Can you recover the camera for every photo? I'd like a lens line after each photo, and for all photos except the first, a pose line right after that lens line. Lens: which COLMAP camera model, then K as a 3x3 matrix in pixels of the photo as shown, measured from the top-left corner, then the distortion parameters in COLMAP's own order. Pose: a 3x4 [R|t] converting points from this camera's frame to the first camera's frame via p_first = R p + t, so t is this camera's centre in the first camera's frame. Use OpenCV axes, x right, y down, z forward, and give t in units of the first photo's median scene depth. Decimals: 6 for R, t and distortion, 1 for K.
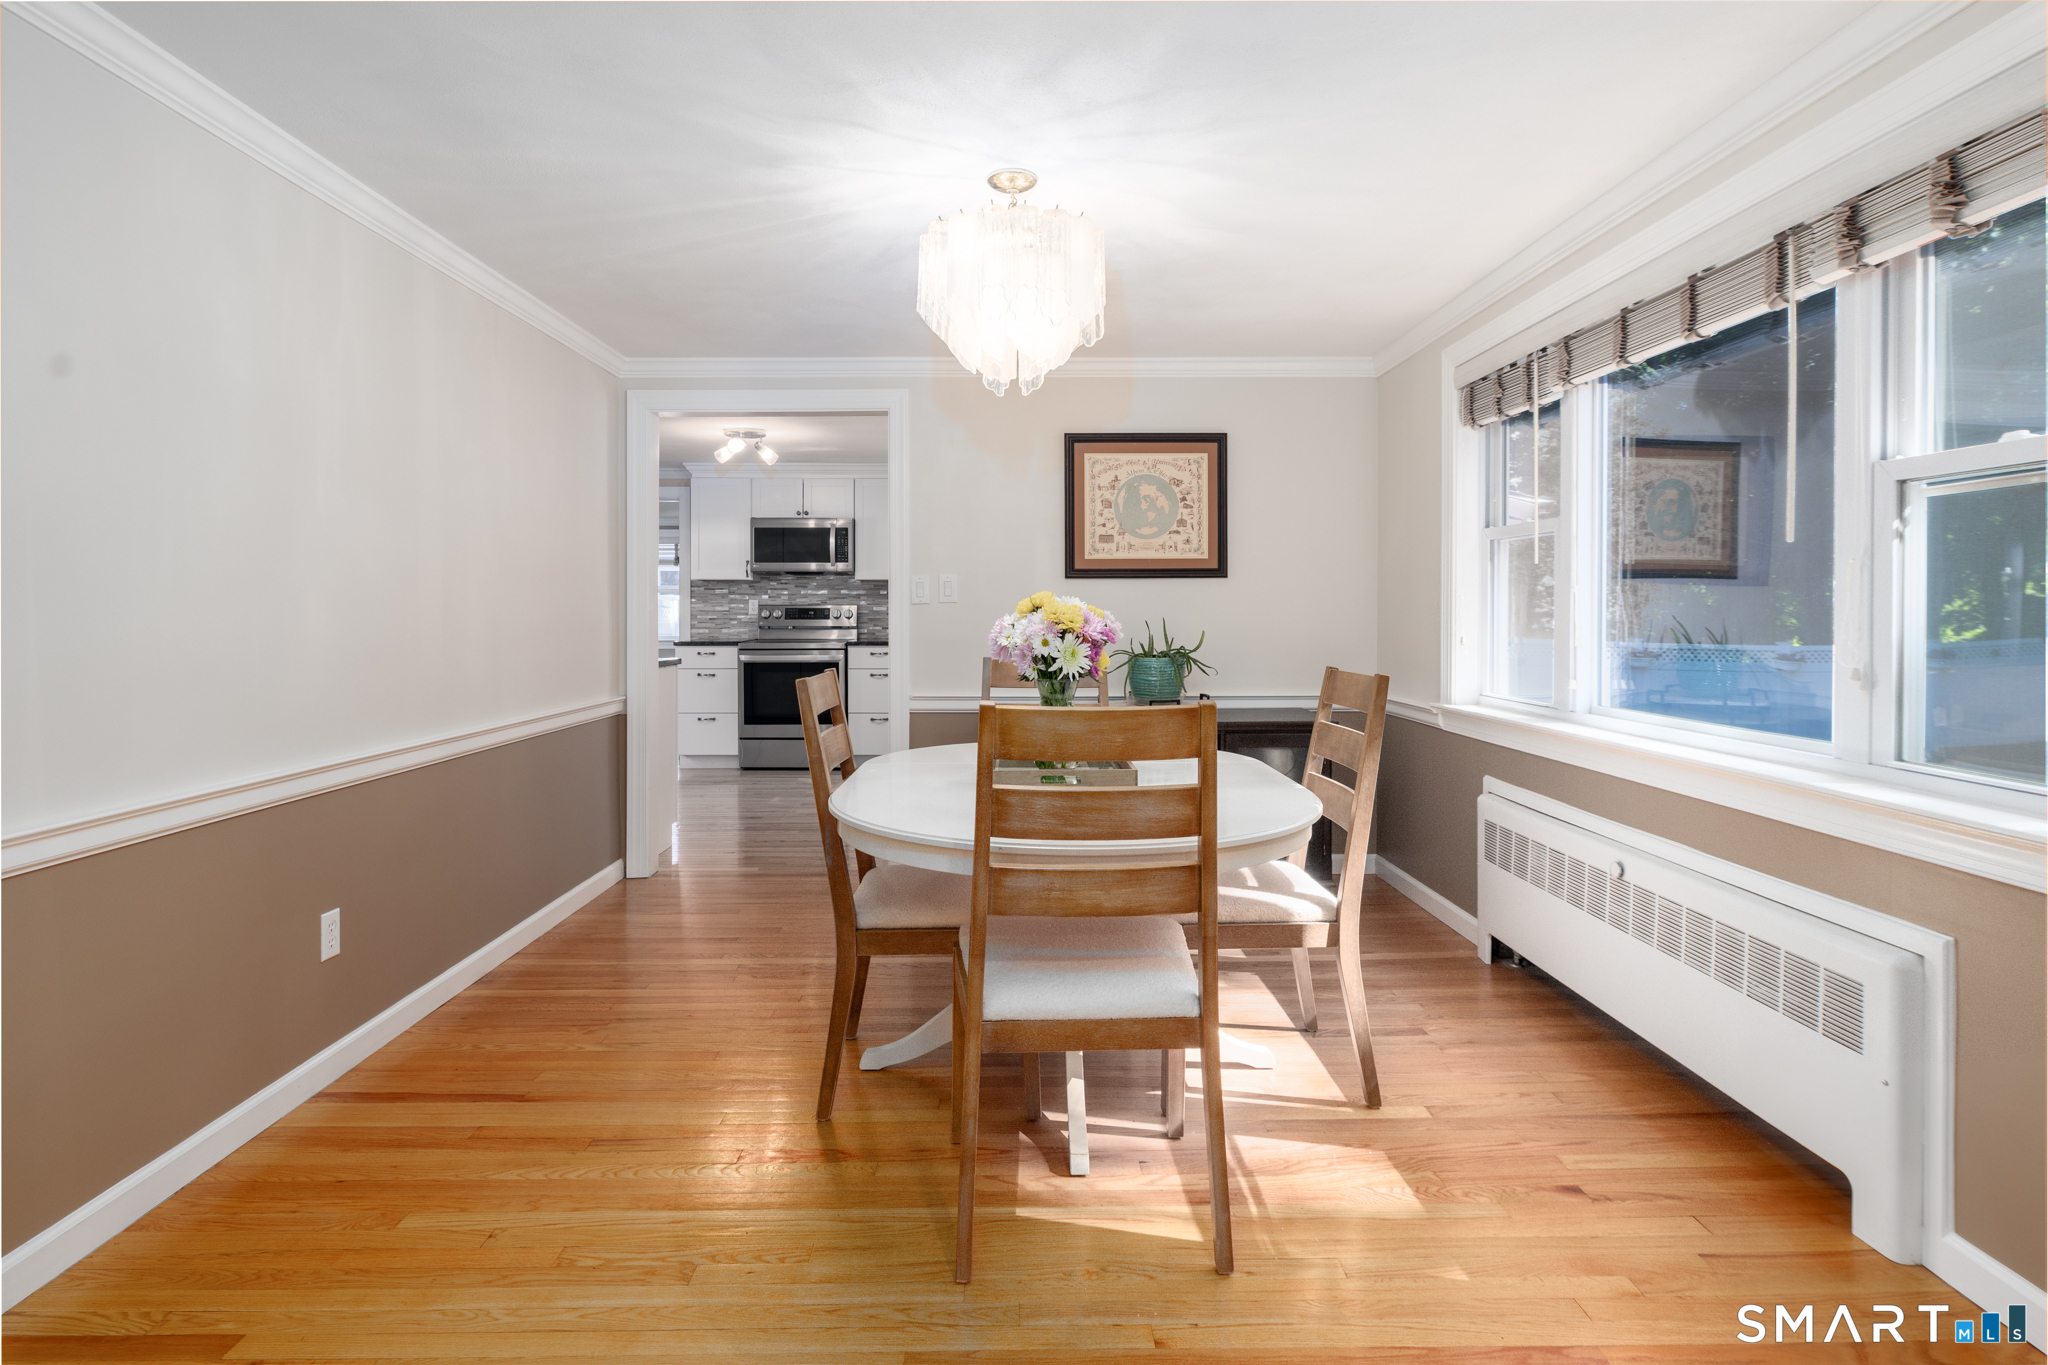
lens RADIAL K [[1057.3, 0, 1027.8], [0, 1057.3, 615.8], [0, 0, 1]] dist [-0.000142, 0.000334]
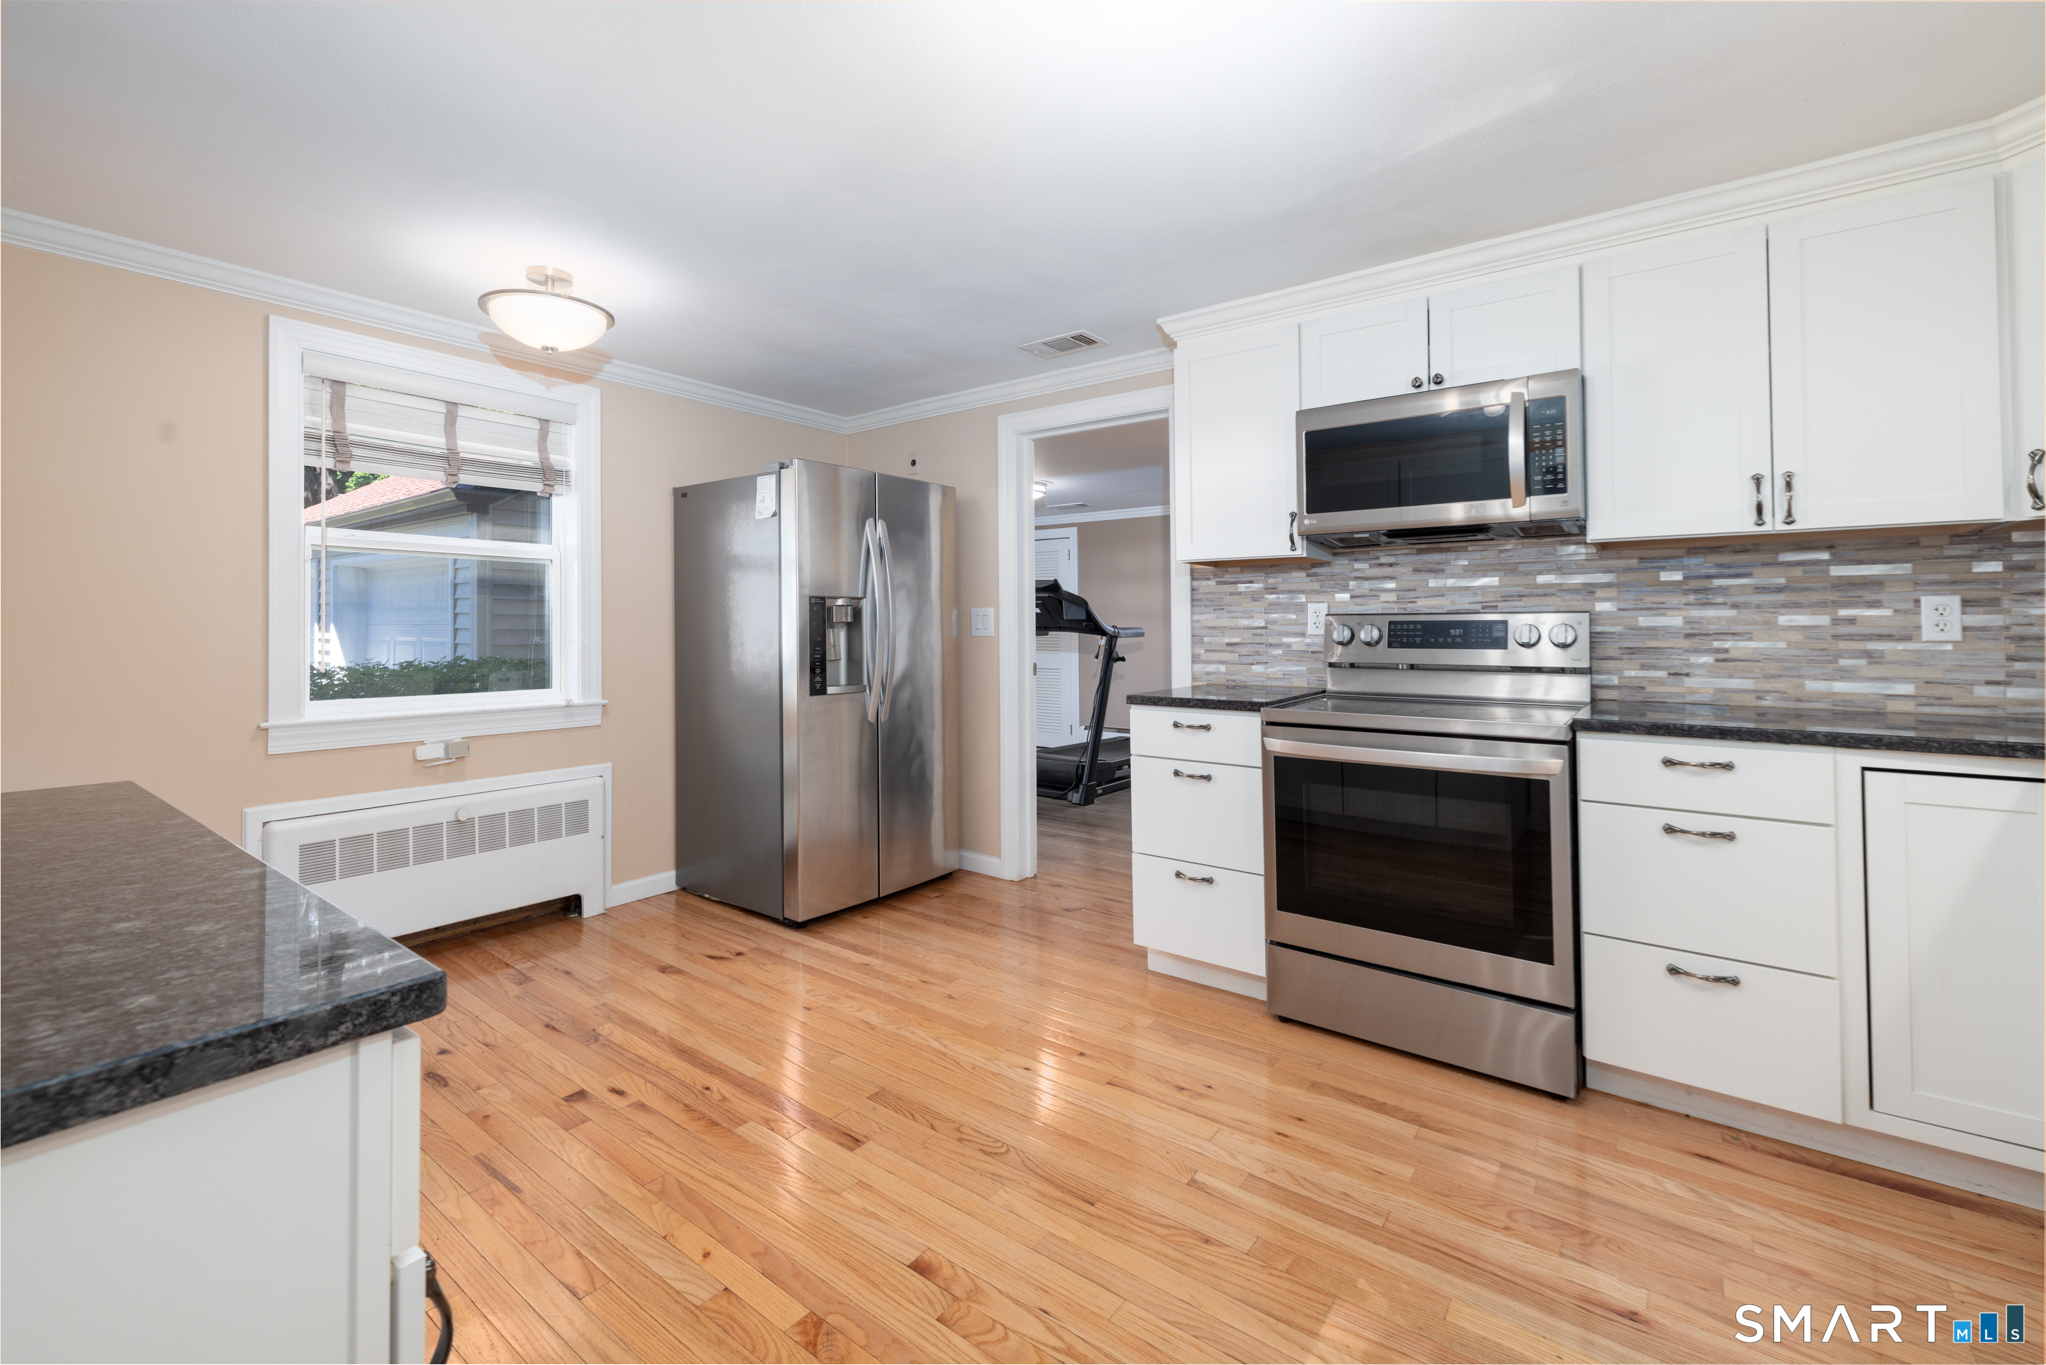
lens RADIAL K [[867.0, 0, 1023.5], [0, 867.0, 616.5], [0, 0, 1]] dist [0.000979, 0.000070]
pose [[0.789630, -0.010308, -0.613497, -0.135527], [0.000117, 0.999861, -0.016649, -0.003344], [0.613584, 0.013075, 0.789521, 0.656061]]
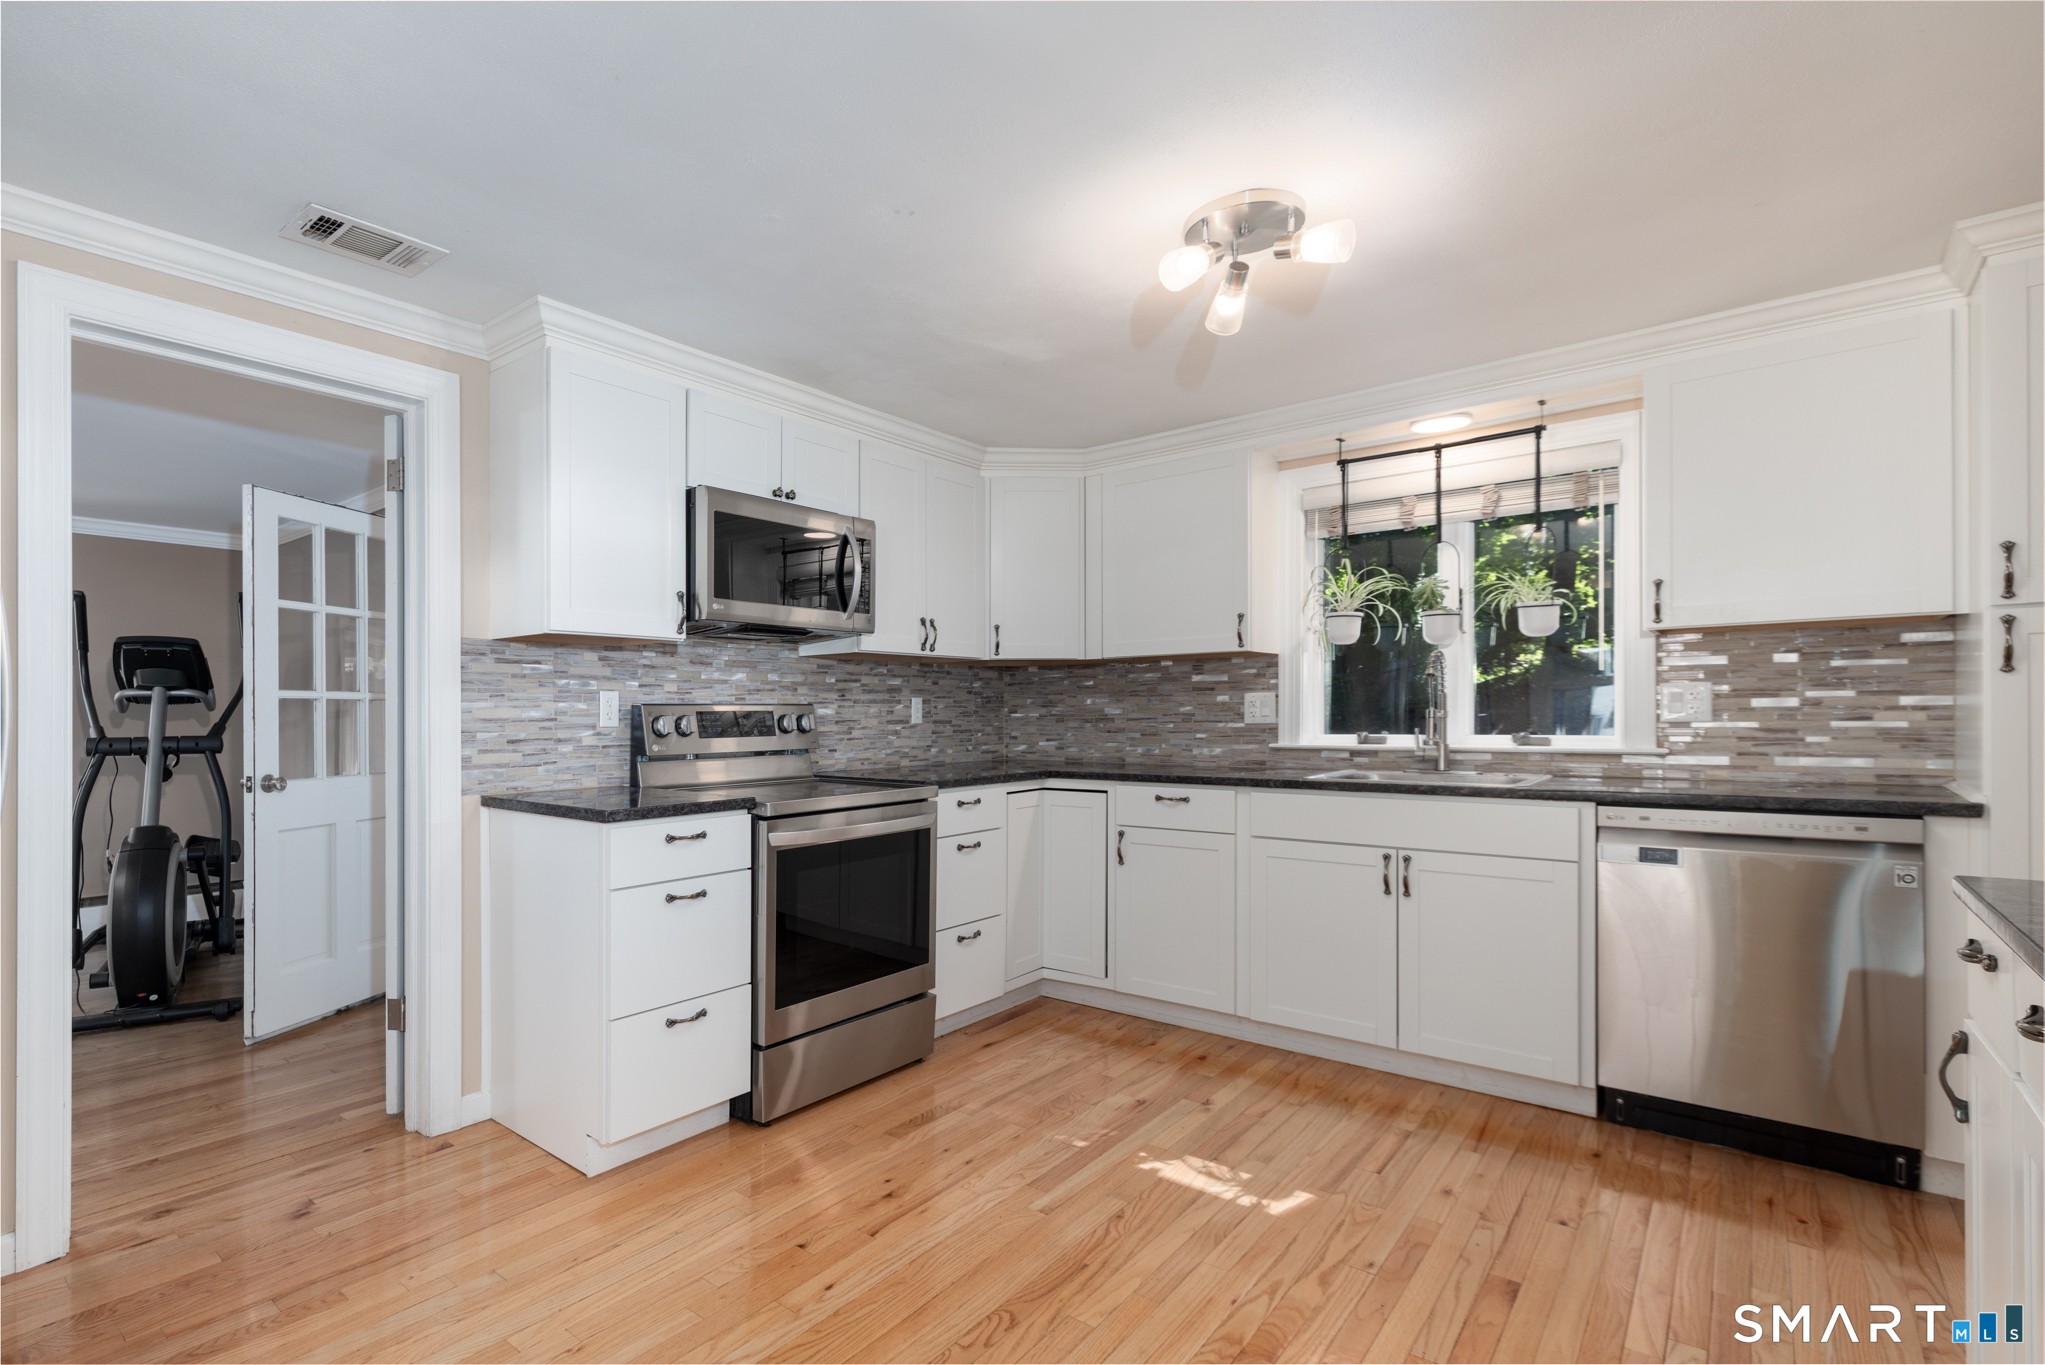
lens RADIAL K [[977.4, 0, 838.5], [0, 977.4, 717.9], [0, 0, 1]] dist [-0.000293, 0.000043]
pose [[0.691499, -0.009873, 0.722310, -0.493954], [0.012715, 0.999918, 0.001495, -0.004625], [-0.722266, 0.008150, 0.691568, 0.709910]]
